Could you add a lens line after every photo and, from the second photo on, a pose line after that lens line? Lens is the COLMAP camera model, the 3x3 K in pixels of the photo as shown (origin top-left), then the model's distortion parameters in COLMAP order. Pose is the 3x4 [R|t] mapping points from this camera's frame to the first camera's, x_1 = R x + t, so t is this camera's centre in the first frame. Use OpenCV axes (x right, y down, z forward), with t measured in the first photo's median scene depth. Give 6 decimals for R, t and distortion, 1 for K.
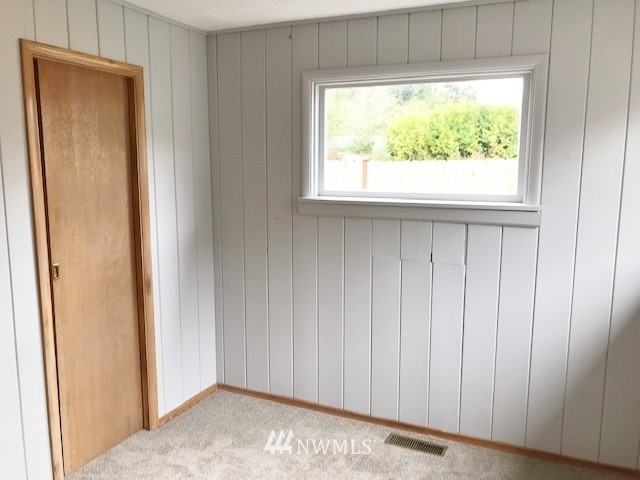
lens RADIAL K [[533.2, 0, 318.7], [0, 533.2, 237.4], [0, 0, 1]] dist [0.003089, -0.018108]
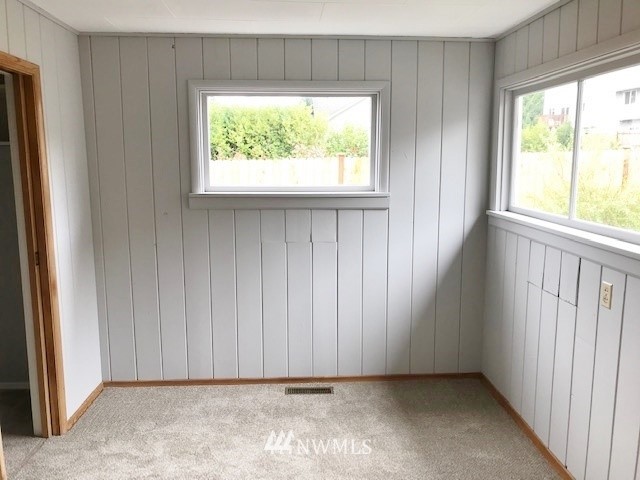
lens RADIAL K [[533.2, 0, 320.3], [0, 533.2, 241.1], [0, 0, 1]] dist [0.003089, -0.018108]
pose [[0.881499, -0.074096, 0.466336, -0.339096], [0.070403, 0.997196, 0.025363, 0.014047], [-0.466908, 0.010474, 0.884244, -0.102680]]
